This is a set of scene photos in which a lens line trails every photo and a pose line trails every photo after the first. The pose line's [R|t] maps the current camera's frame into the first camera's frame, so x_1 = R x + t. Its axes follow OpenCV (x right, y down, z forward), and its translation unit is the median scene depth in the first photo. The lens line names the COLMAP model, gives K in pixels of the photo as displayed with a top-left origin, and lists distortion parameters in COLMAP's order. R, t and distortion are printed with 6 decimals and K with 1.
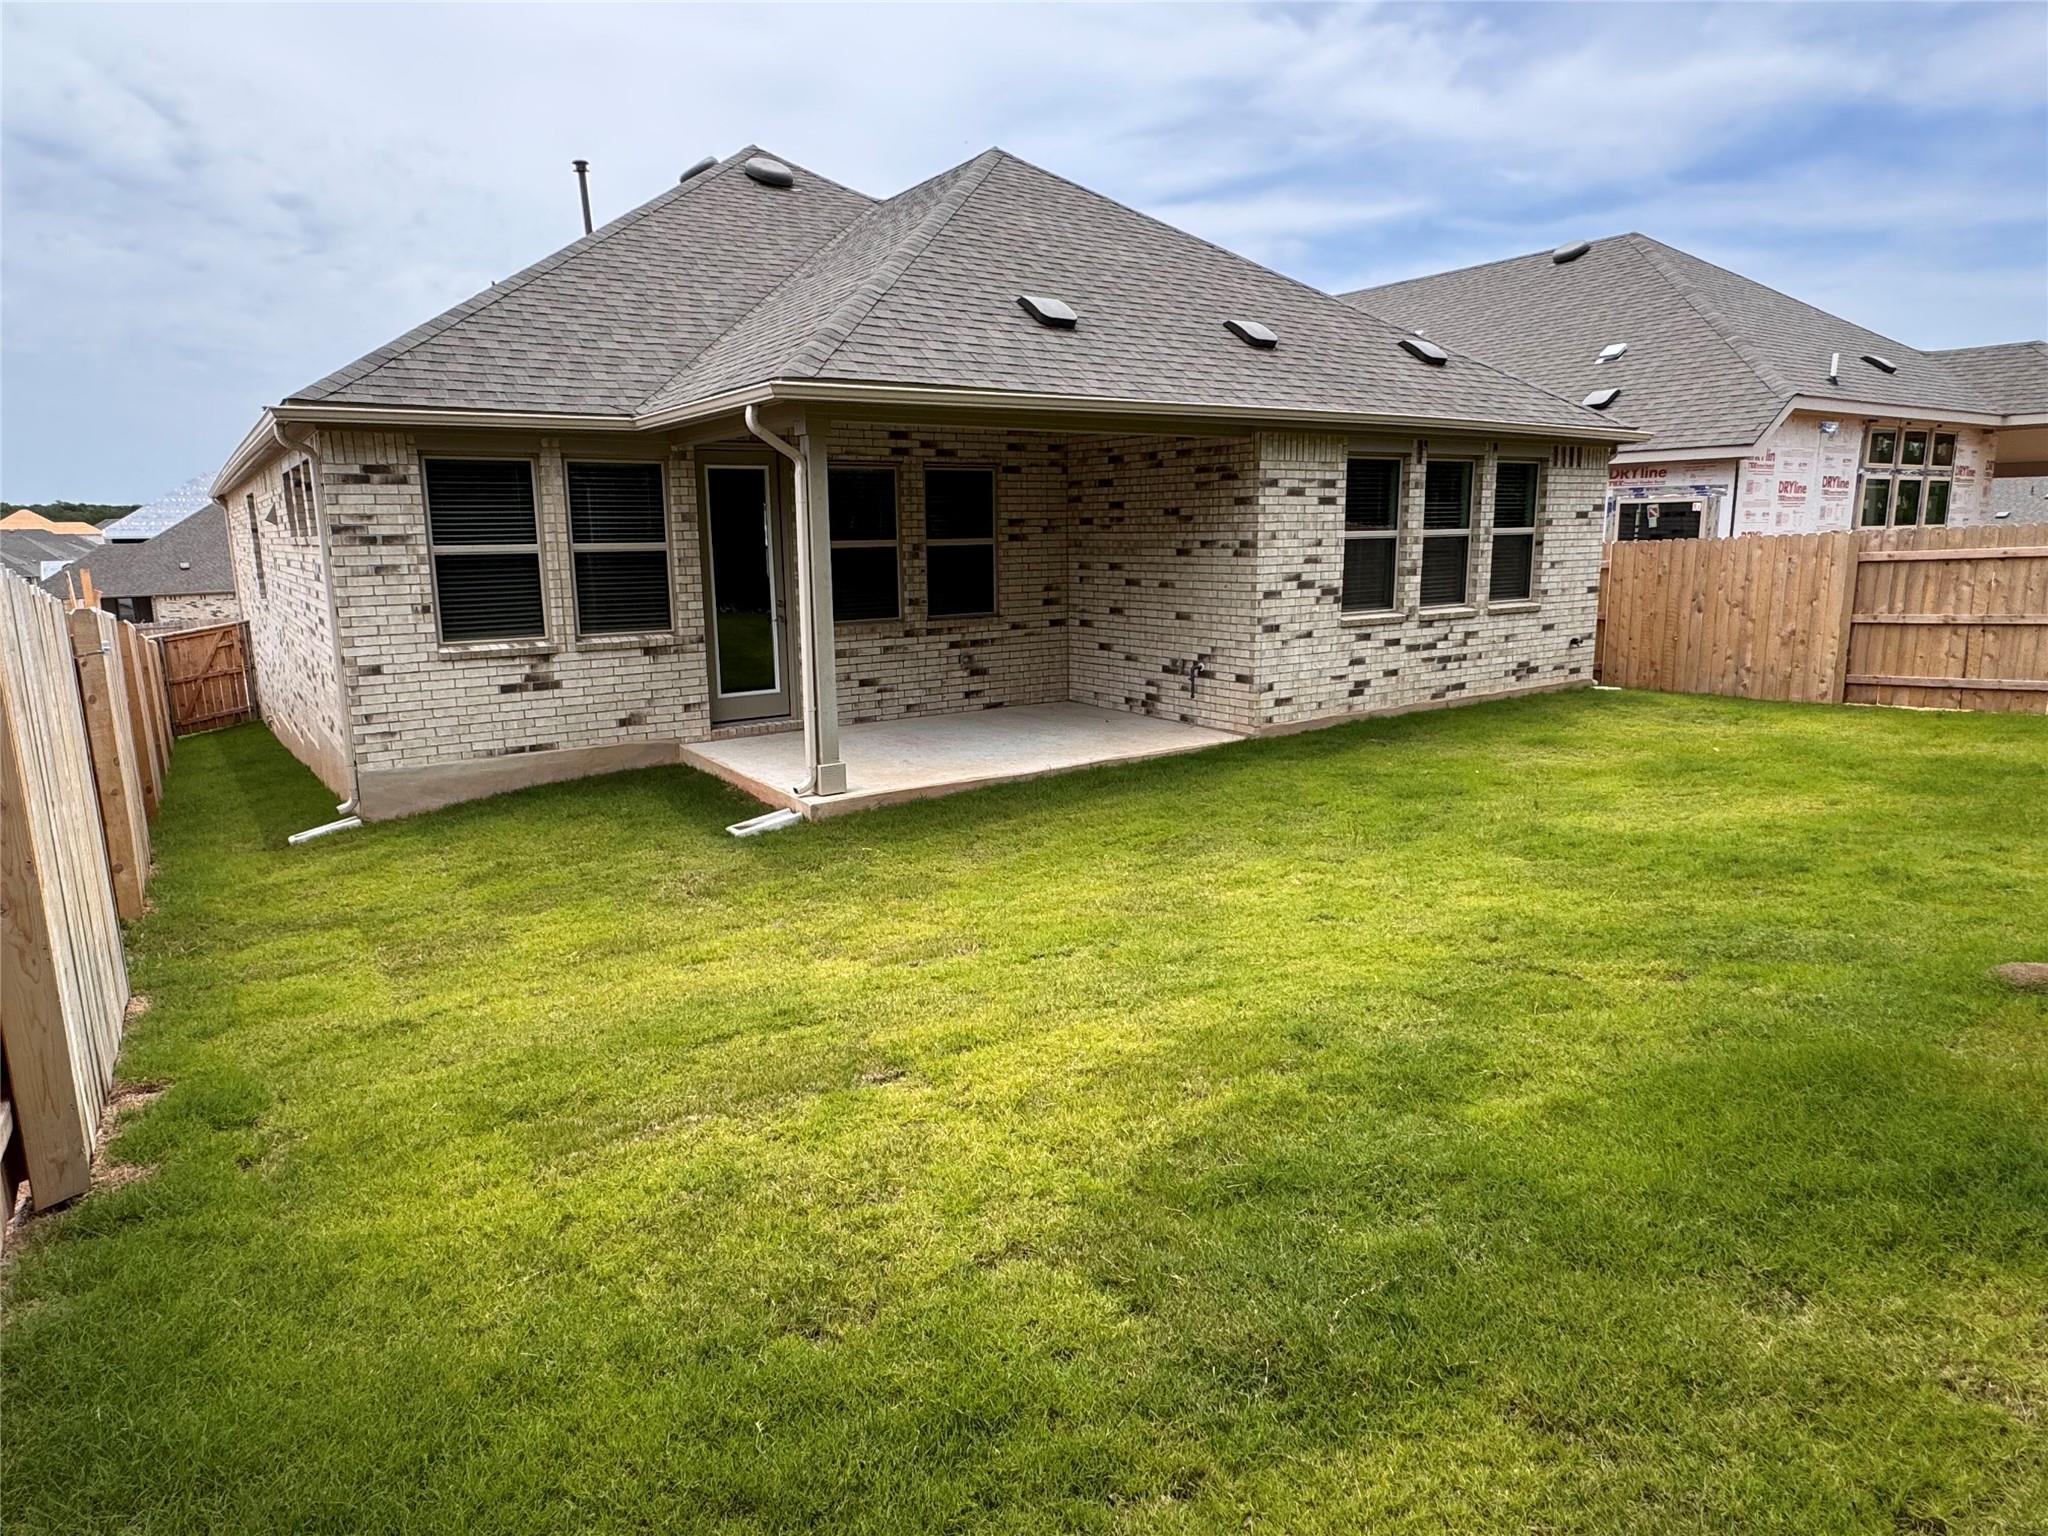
lens RADIAL K [[1192.7, 0, 1024.0], [0, 1192.7, 768.0], [0, 0, 1]] dist [-0.002209, -0.000950]
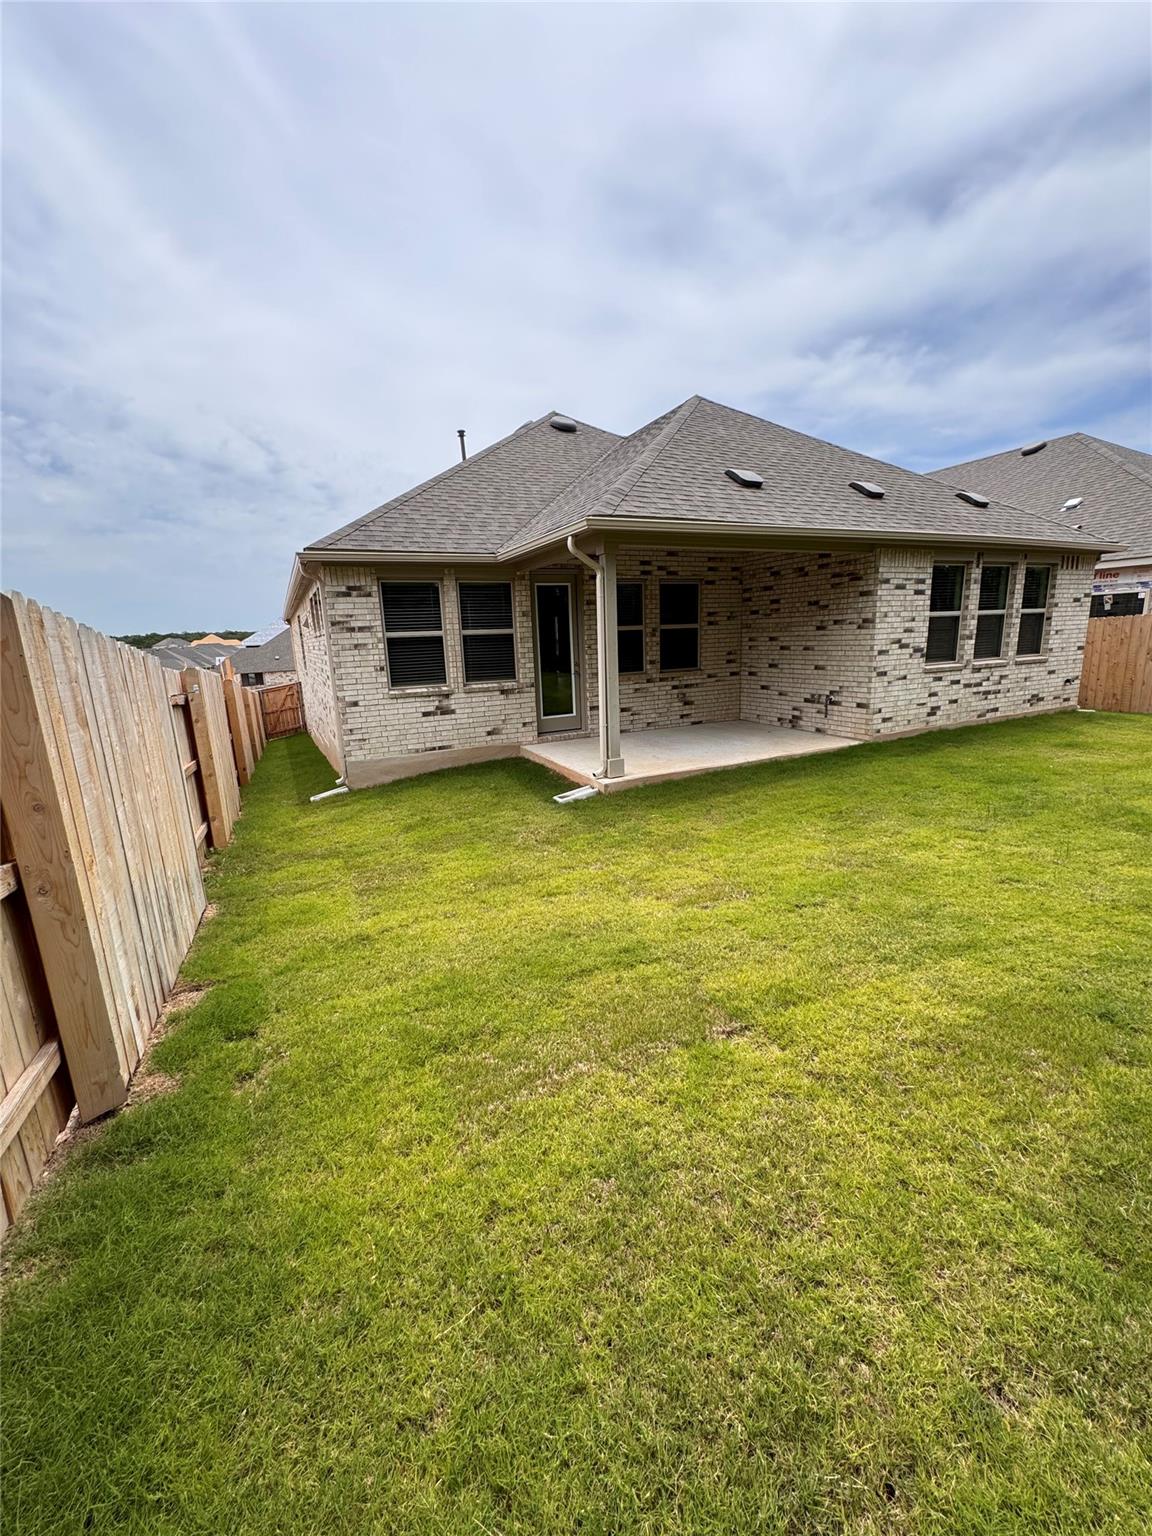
lens RADIAL K [[560.2, 0, 576.0], [0, 560.2, 768.0], [0, 0, 1]] dist [-0.000497, -0.000060]
pose [[0.990069, 0.007950, -0.140359, -0.097878], [-0.004100, 0.999608, 0.027692, -0.010788], [0.140524, -0.026842, 0.989713, 0.211231]]
